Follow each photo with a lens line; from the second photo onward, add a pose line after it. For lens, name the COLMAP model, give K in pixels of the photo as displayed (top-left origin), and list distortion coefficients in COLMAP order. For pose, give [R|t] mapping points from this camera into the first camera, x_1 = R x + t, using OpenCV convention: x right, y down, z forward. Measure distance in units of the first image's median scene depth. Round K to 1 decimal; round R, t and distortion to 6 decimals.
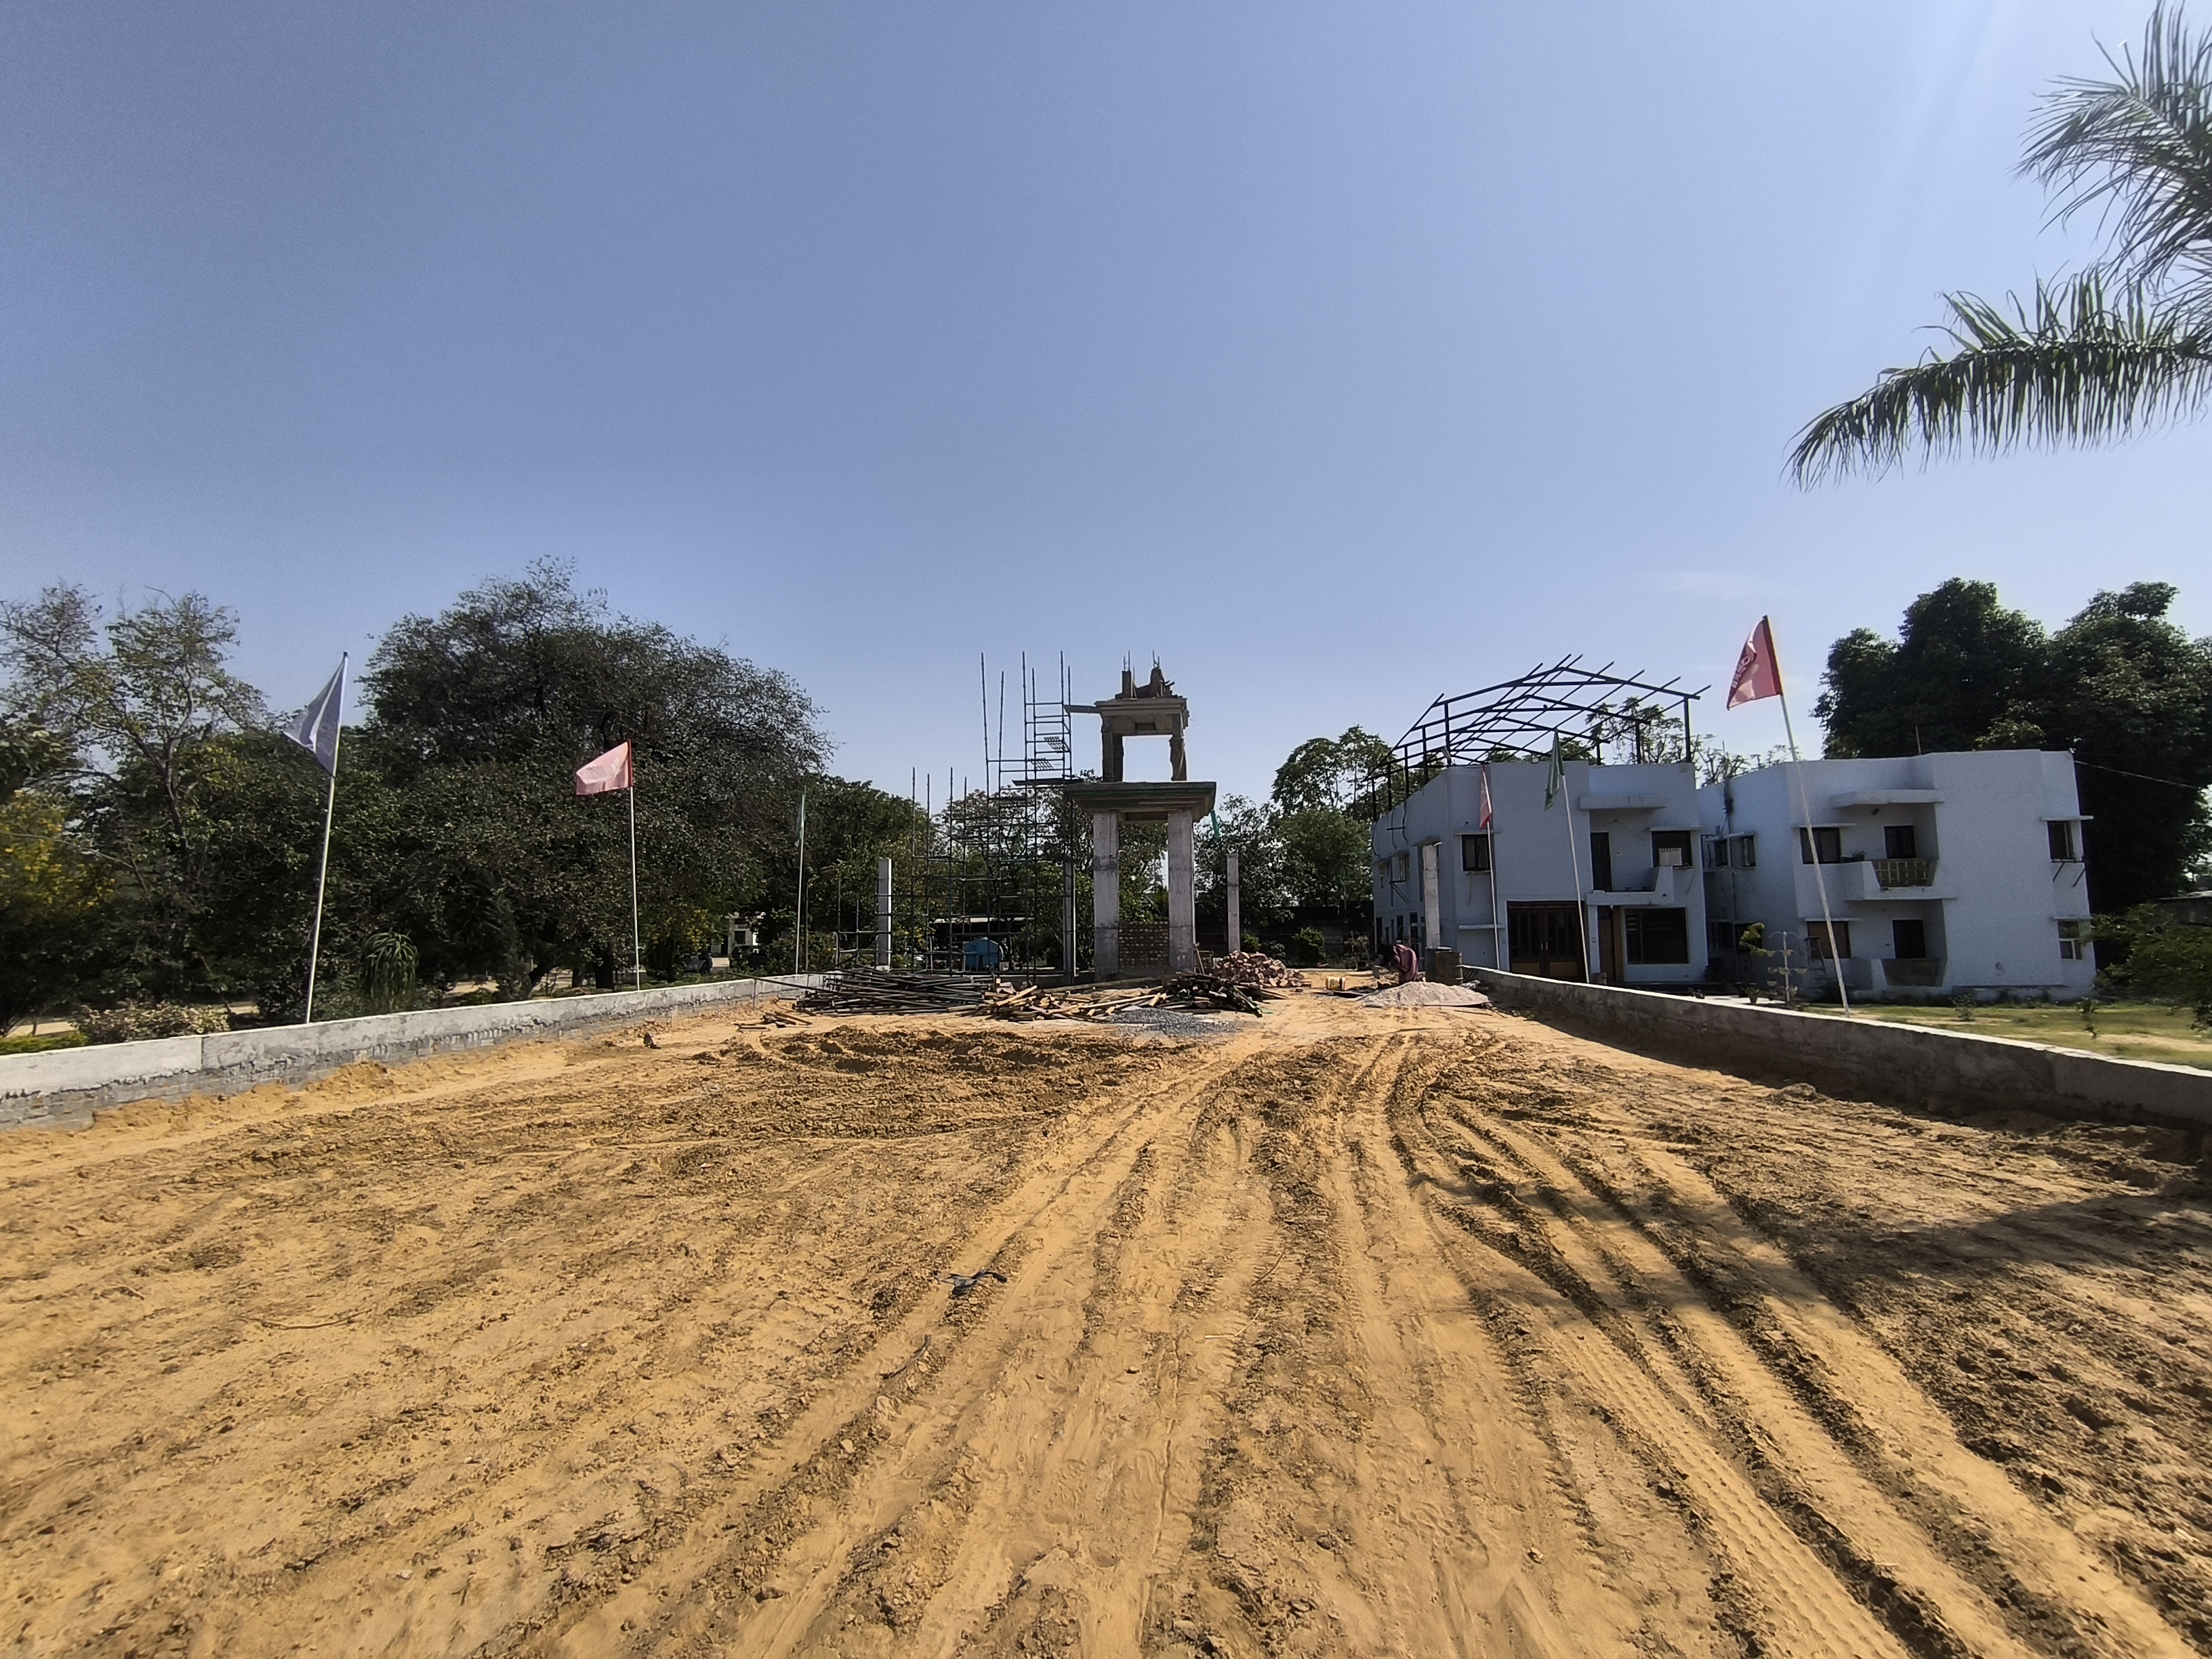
lens RADIAL K [[1018.8, 0, 1118.0], [0, 1018.8, 825.5], [0, 0, 1]] dist [0.002868, 0.000812]
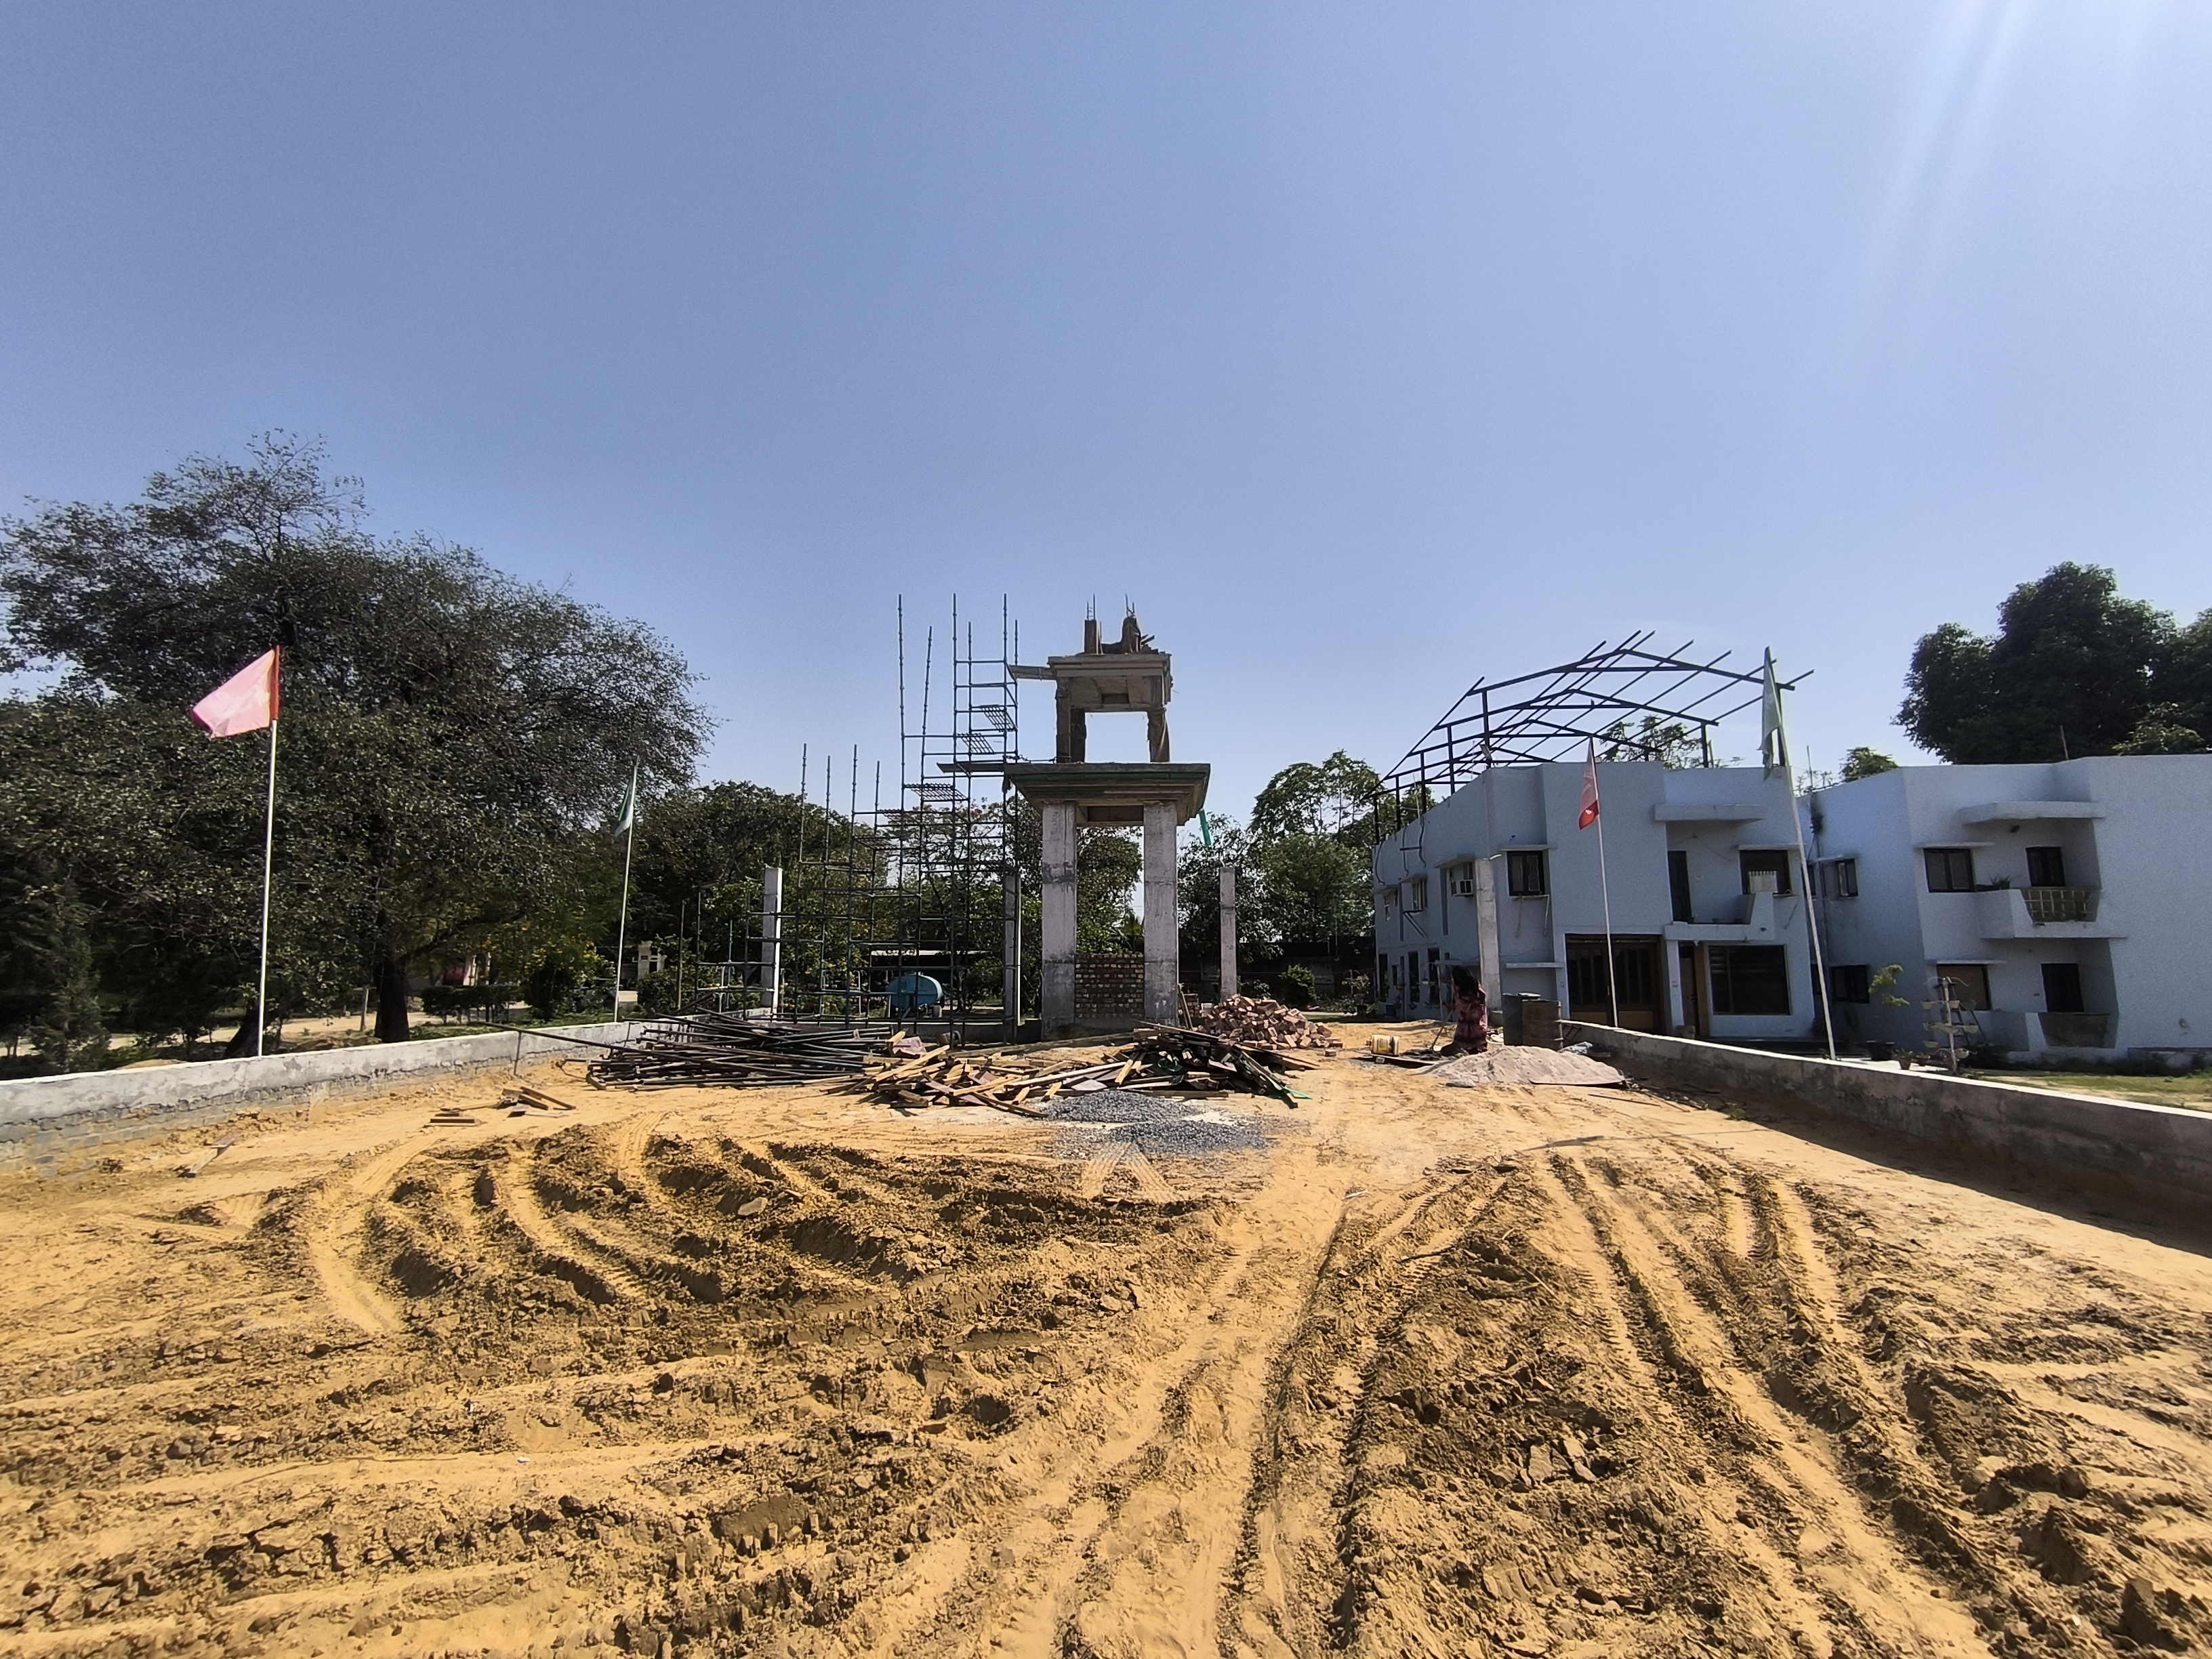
lens RADIAL K [[1018.8, 0, 1089.0], [0, 1018.8, 831.0], [0, 0, 1]] dist [0.002868, 0.000812]
pose [[0.999940, 0.010925, -0.000190, 0.007056], [-0.010926, 0.999502, -0.029596, 0.021182], [-0.000134, 0.029596, 0.999562, 0.200155]]
